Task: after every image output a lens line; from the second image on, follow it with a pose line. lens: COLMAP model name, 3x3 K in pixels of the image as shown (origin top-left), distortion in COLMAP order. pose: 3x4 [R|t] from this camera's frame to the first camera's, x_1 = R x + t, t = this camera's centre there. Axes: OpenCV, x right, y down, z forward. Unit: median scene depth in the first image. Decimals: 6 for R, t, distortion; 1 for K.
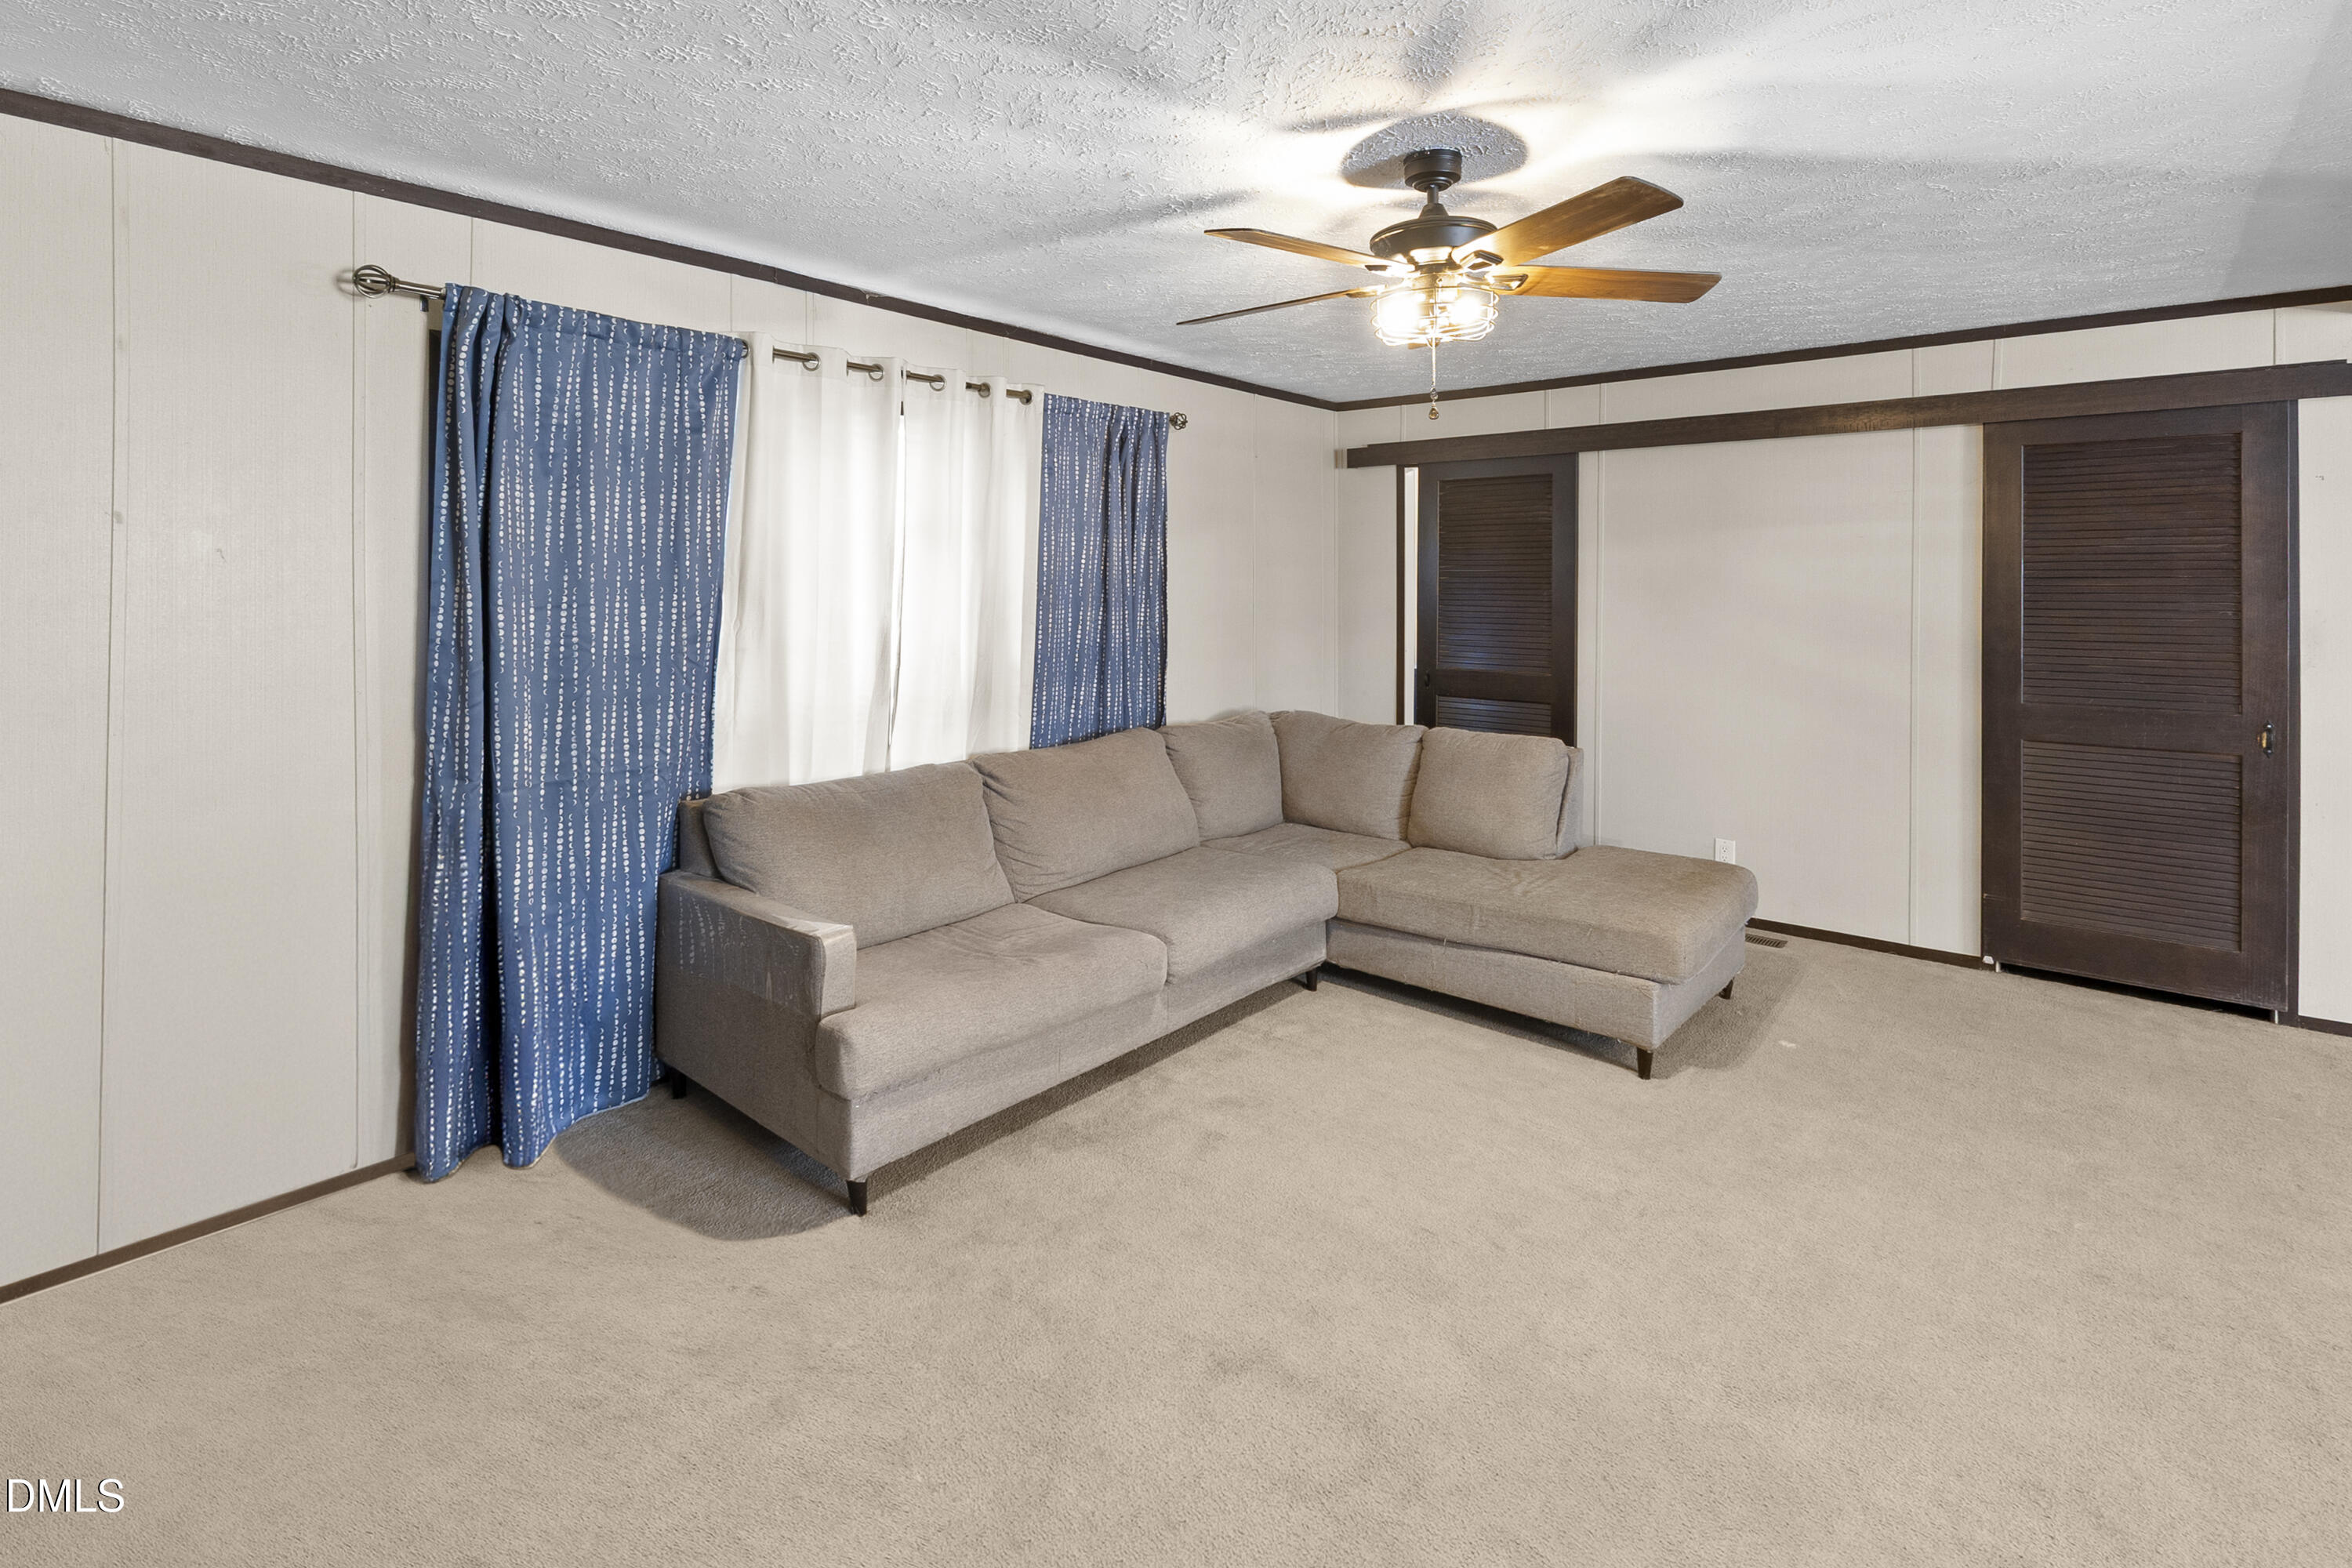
lens RADIAL K [[1113.4, 0, 1080.4], [0, 1113.4, 621.7], [0, 0, 1]] dist [-0.005905, 0.000804]
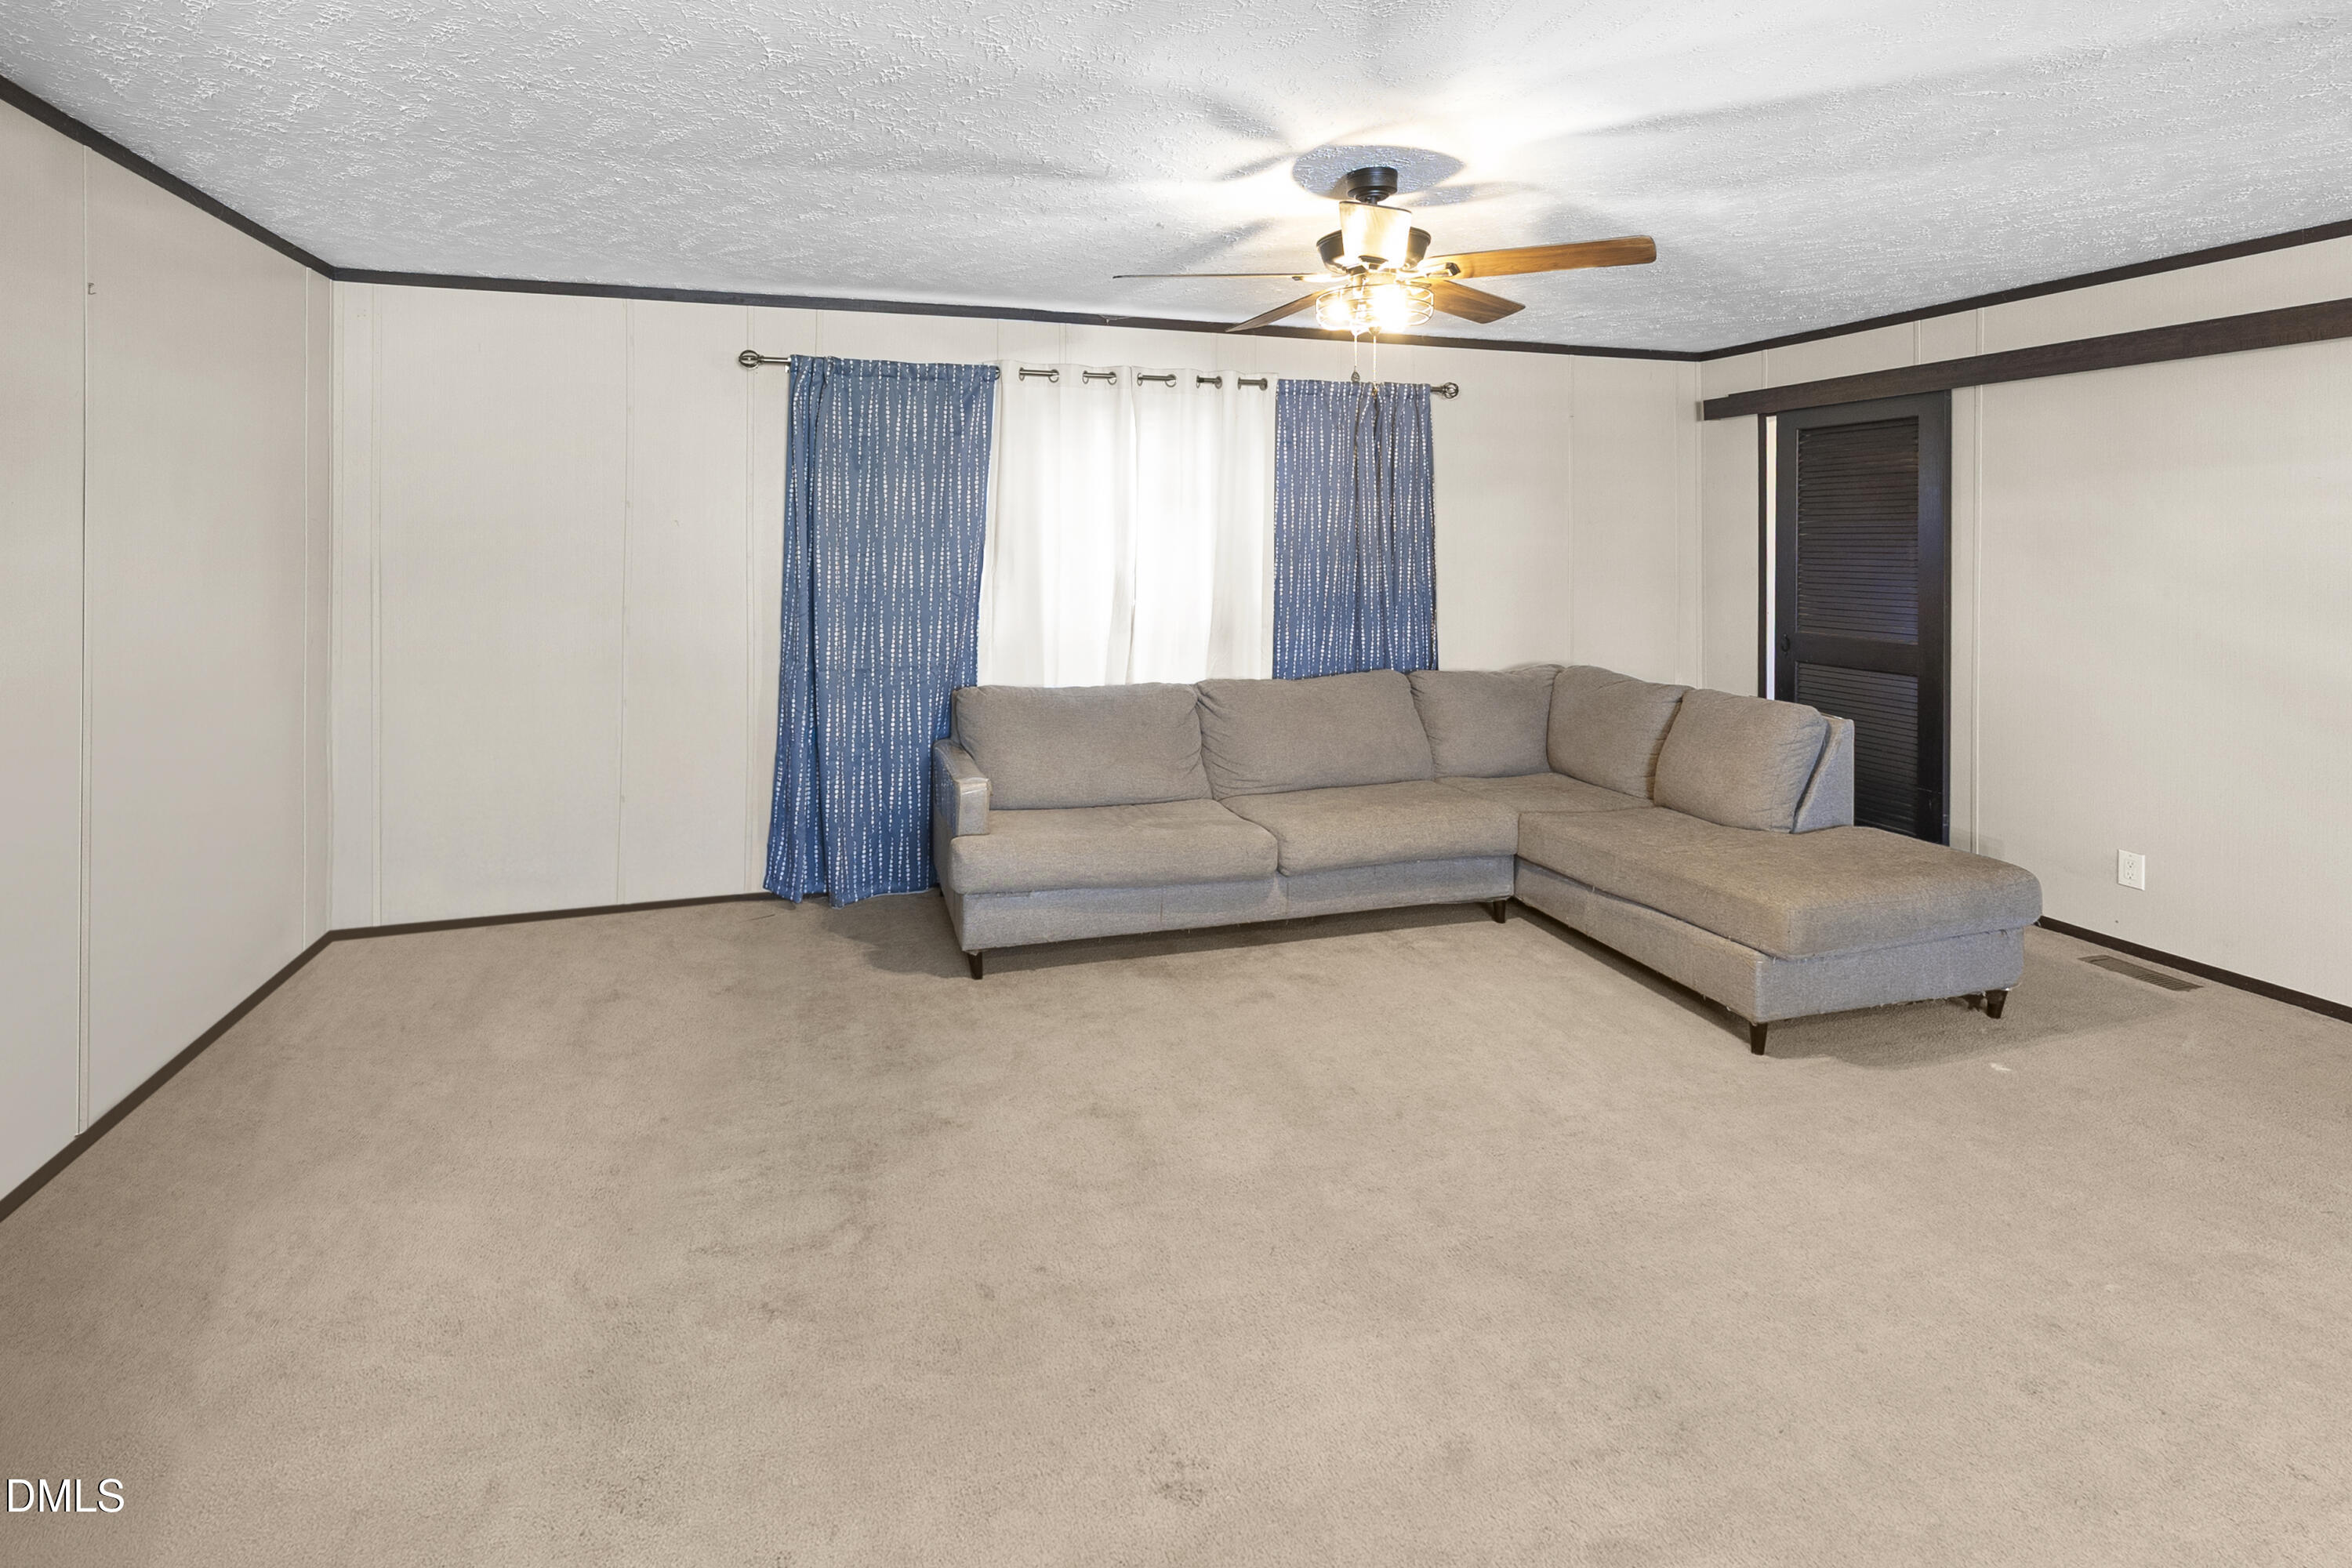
lens RADIAL K [[1059.7, 0, 1126.5], [0, 1059.7, 571.2], [0, 0, 1]] dist [-0.005817, 0.000586]
pose [[0.864118, 0.012953, -0.503123, 0.469314], [-0.016946, 0.999851, -0.003364, 0.006498], [0.503005, 0.011432, 0.864208, -0.064766]]
